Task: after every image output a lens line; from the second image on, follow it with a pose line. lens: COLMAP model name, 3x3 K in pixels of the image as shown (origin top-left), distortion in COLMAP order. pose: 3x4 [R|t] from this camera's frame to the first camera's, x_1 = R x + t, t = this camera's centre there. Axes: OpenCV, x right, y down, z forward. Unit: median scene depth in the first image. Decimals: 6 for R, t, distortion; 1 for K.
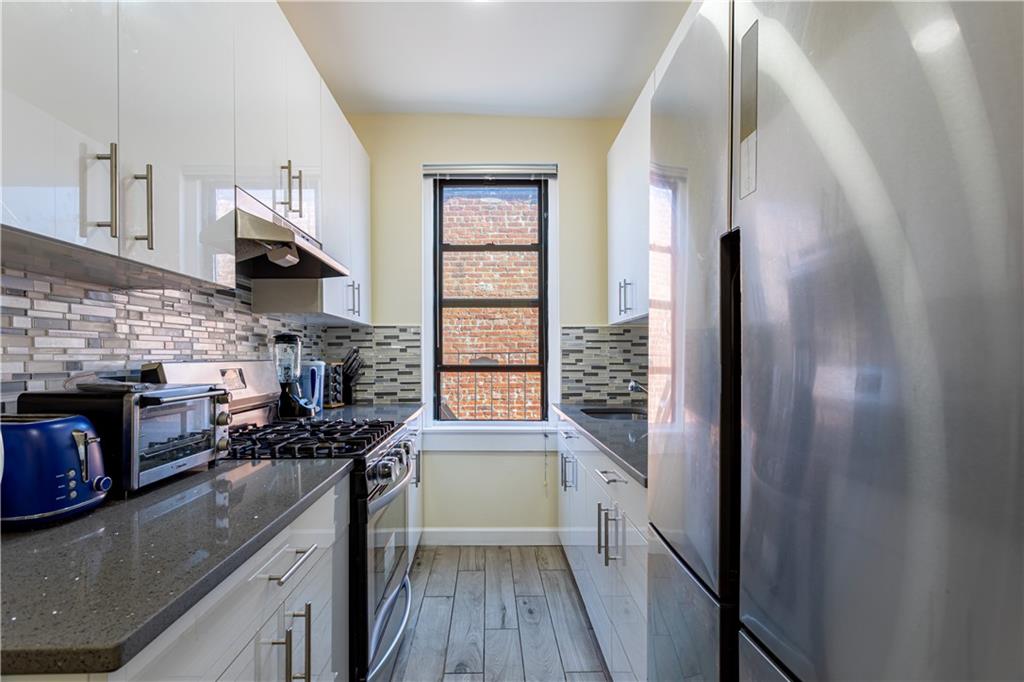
lens RADIAL K [[513.9, 0, 509.7], [0, 513.9, 353.5], [0, 0, 1]] dist [-0.000780, 0.000090]
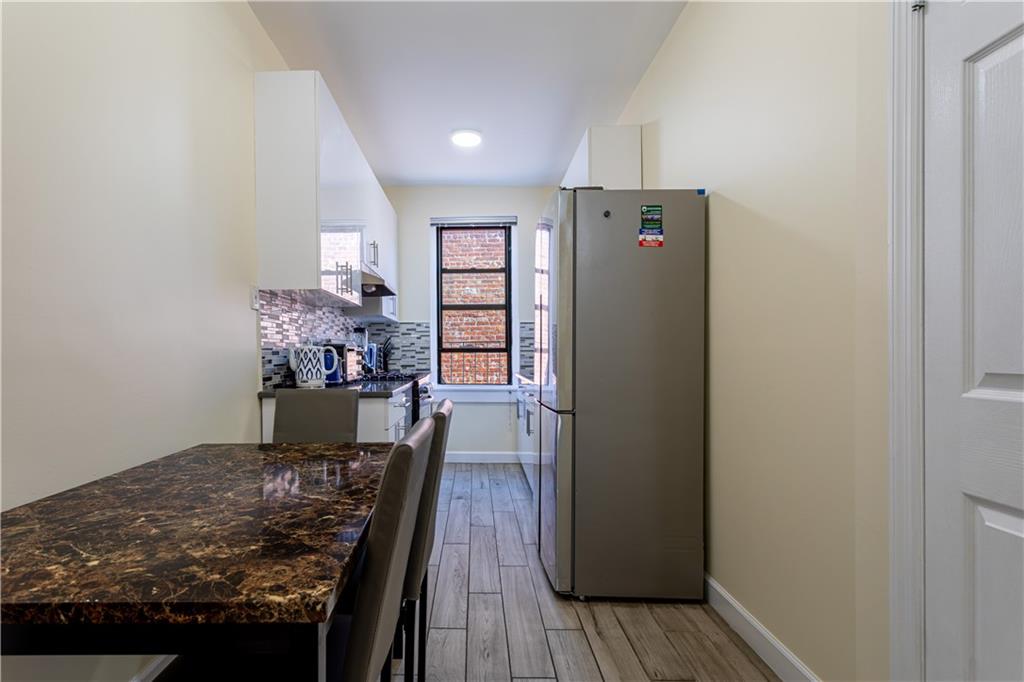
lens RADIAL K [[522.4, 0, 456.6], [0, 522.4, 357.6], [0, 0, 1]] dist [0.001699, 0.000395]
pose [[0.997335, -0.003991, -0.072849, 0.024755], [0.004962, 0.999901, 0.013144, 0.033405], [0.072789, -0.013471, 0.997256, -0.585788]]
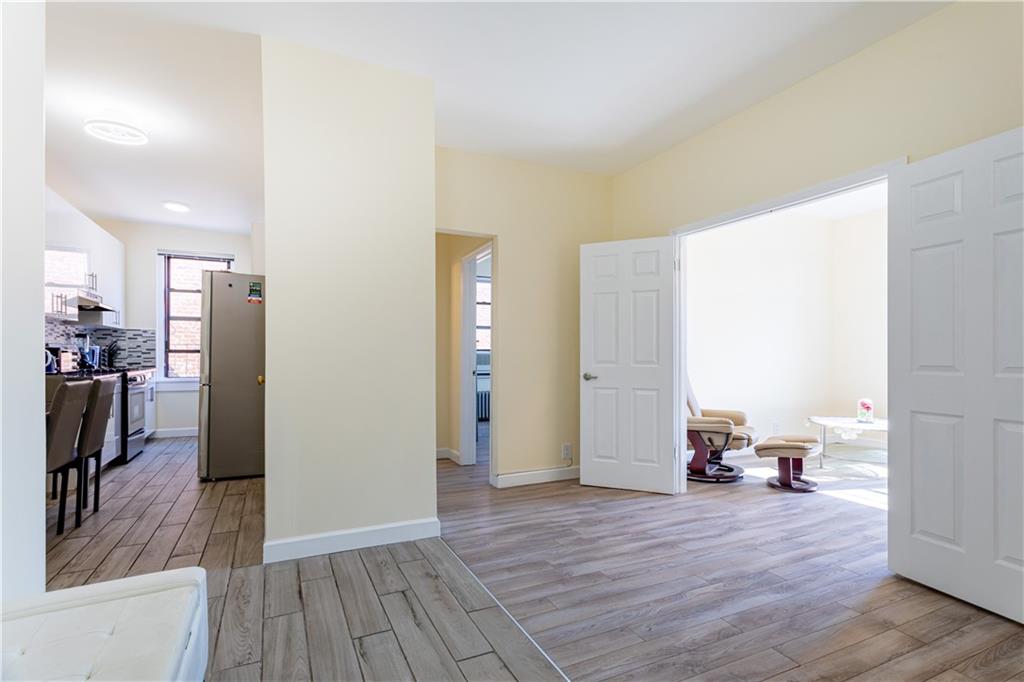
lens RADIAL K [[501.4, 0, 524.7], [0, 501.4, 352.8], [0, 0, 1]] dist [0.002846, 0.000534]
pose [[0.910049, 0.003696, 0.414483, 0.331109], [-0.005244, 0.999983, 0.002597, 0.024343], [-0.414466, -0.004537, 0.910053, -1.403900]]
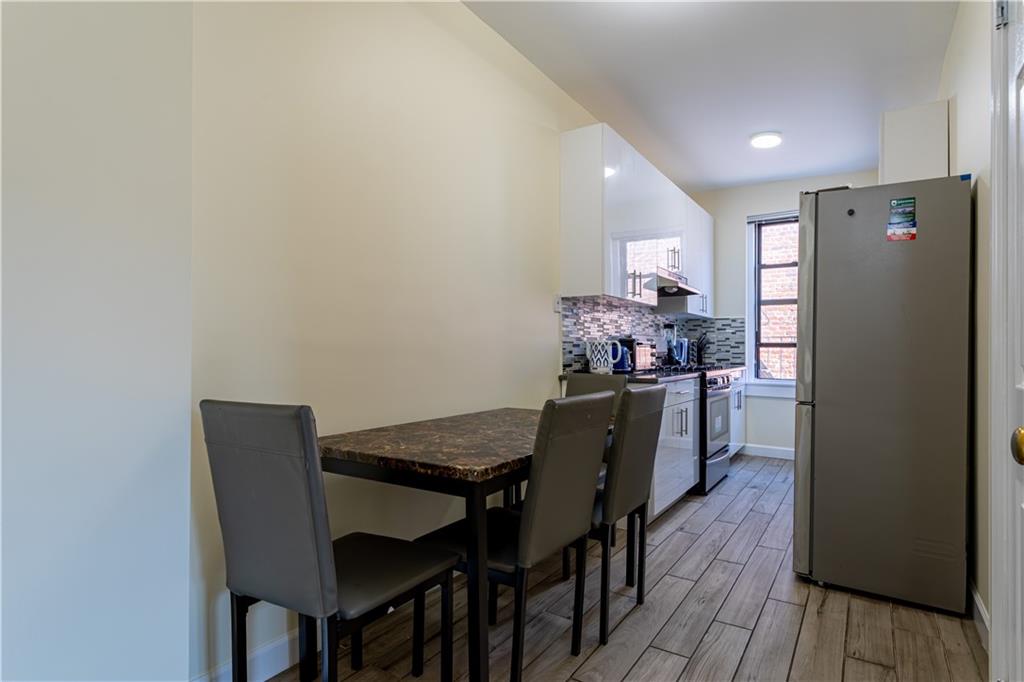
lens RADIAL K [[520.7, 0, 559.3], [0, 520.7, 344.8], [0, 0, 1]] dist [0.001023, 0.000479]
pose [[0.840048, 0.002680, -0.542505, 0.223833], [-0.004155, 0.999990, -0.001494, 0.035784], [0.542496, 0.003509, 0.840051, -0.685682]]
